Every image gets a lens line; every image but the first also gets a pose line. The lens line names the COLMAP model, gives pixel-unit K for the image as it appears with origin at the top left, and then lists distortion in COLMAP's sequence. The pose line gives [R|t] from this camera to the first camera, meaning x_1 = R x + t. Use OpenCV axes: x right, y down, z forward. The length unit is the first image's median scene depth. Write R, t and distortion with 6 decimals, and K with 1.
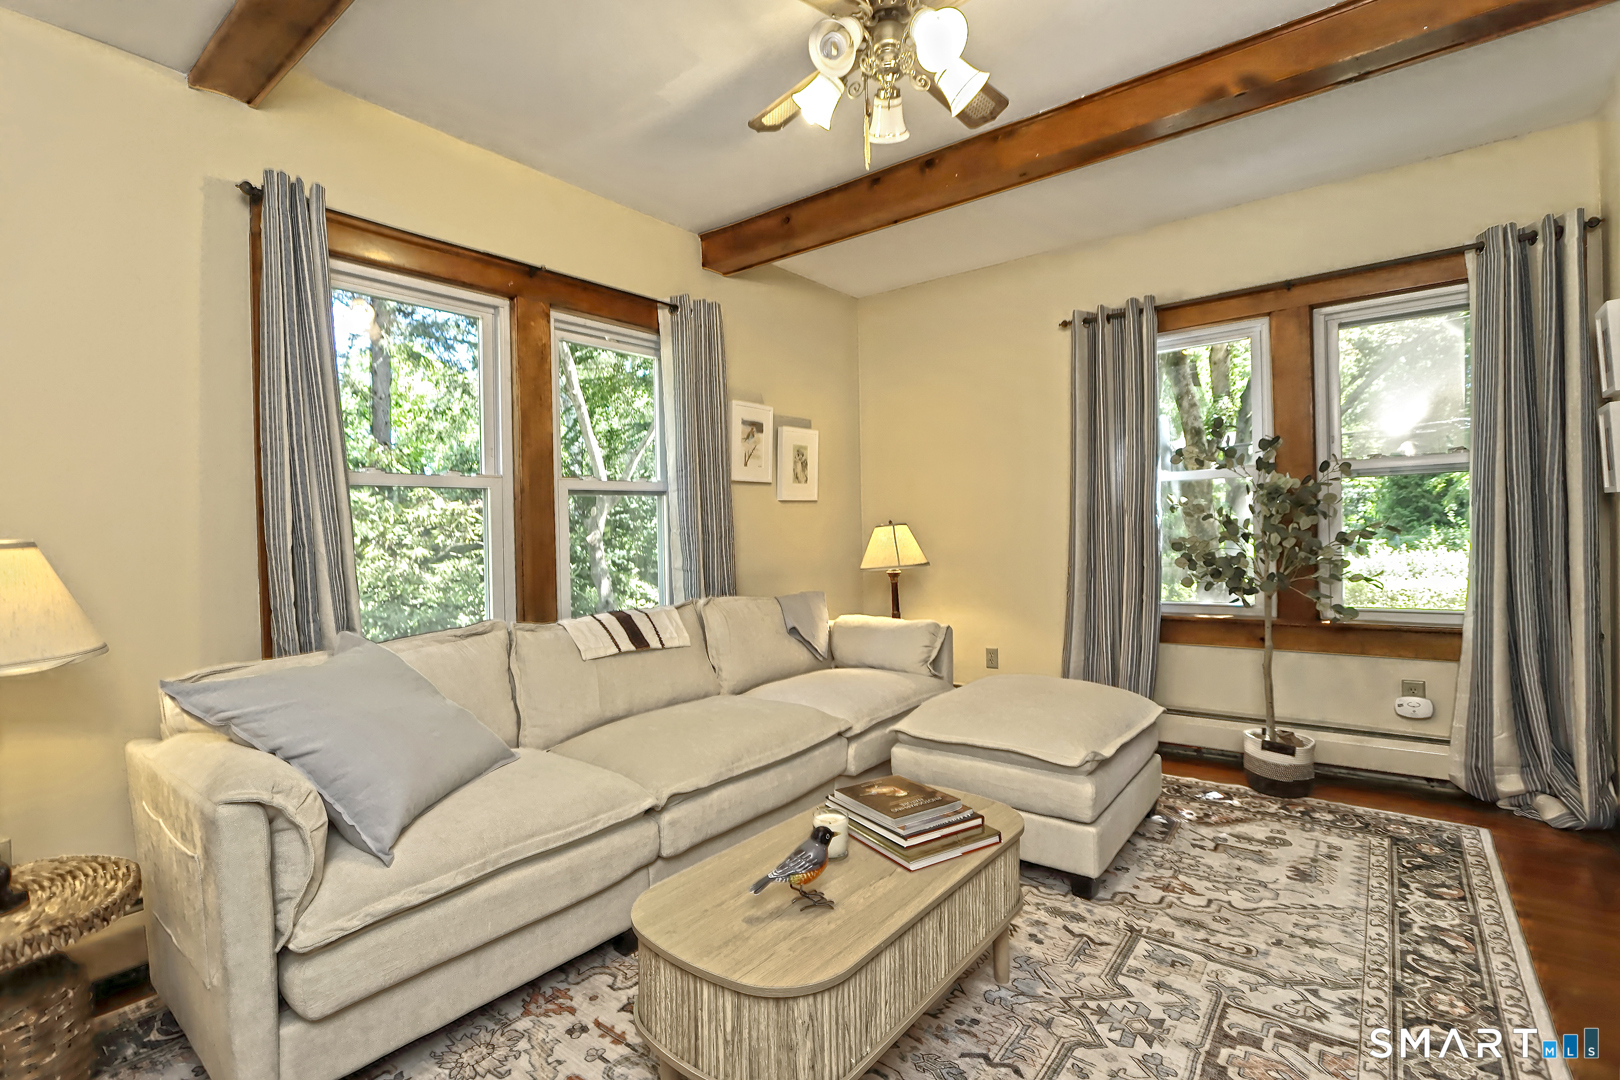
lens RADIAL K [[758.7, 0, 795.9], [0, 758.7, 531.1], [0, 0, 1]] dist [-0.022913, -0.000215]
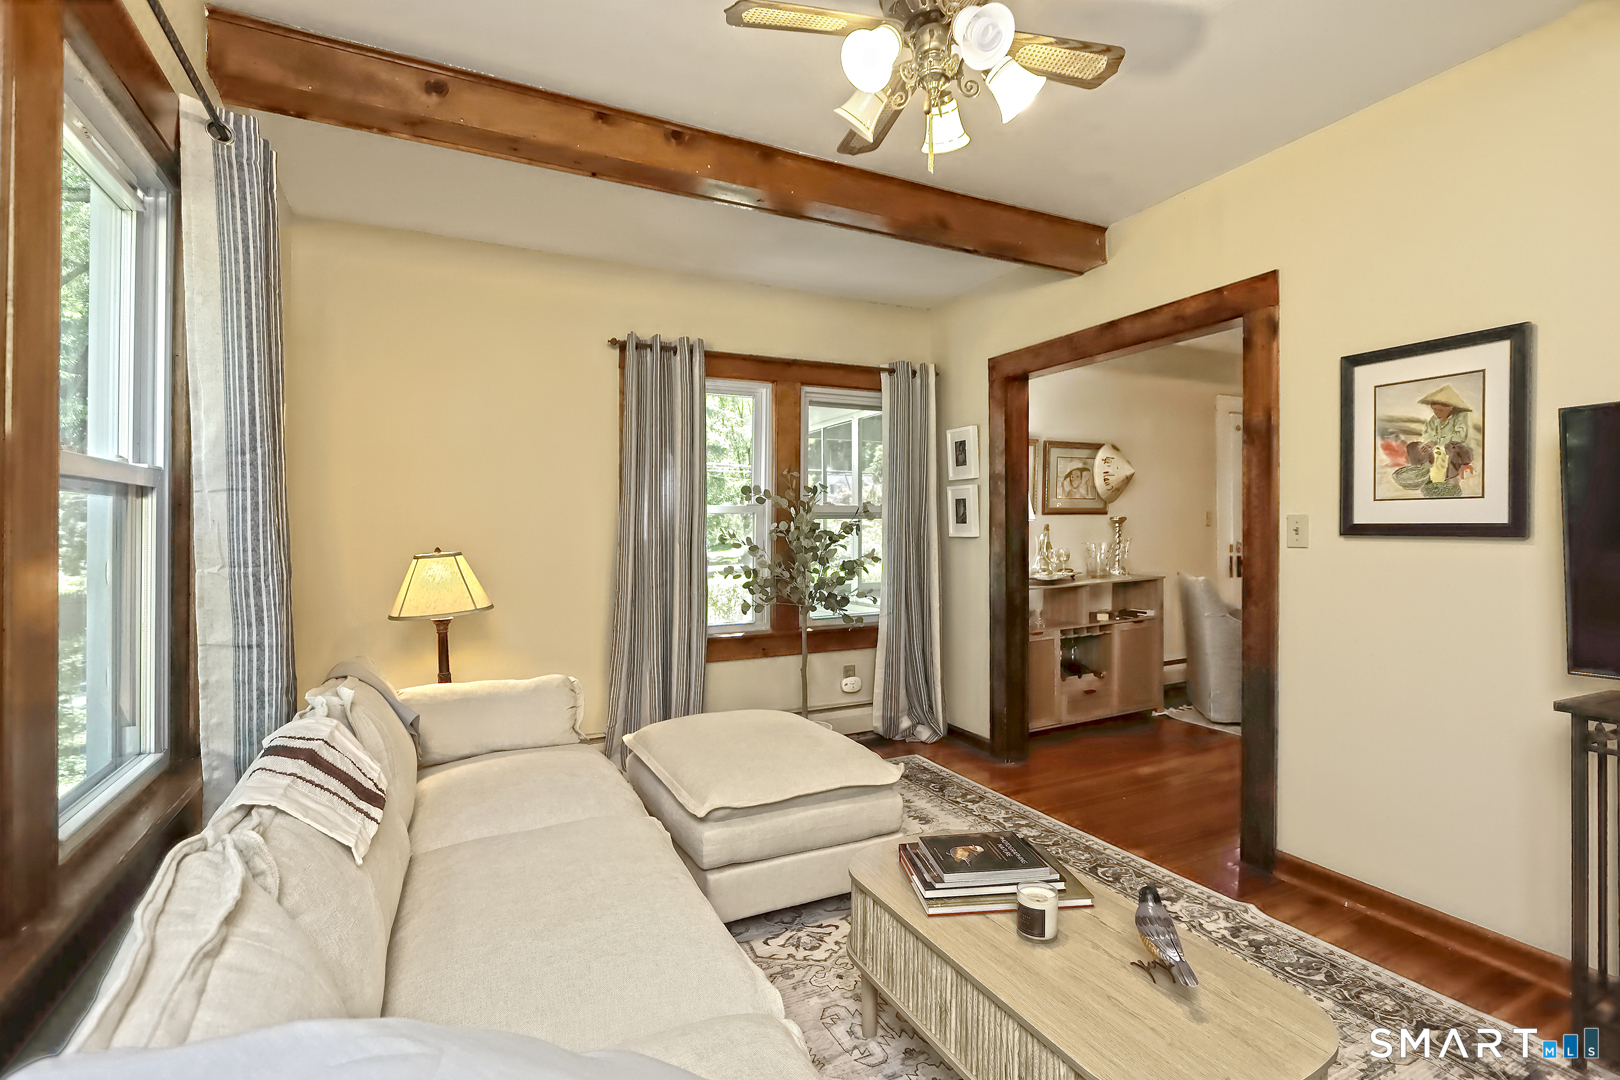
lens RADIAL K [[739.7, 0, 842.6], [0, 739.7, 532.0], [0, 0, 1]] dist [-0.003403, -0.000262]
pose [[0.395549, 0.022194, 0.918176, -0.628400], [-0.000255, 0.999711, -0.024055, -0.023310], [-0.918445, 0.009281, 0.395441, 0.623531]]
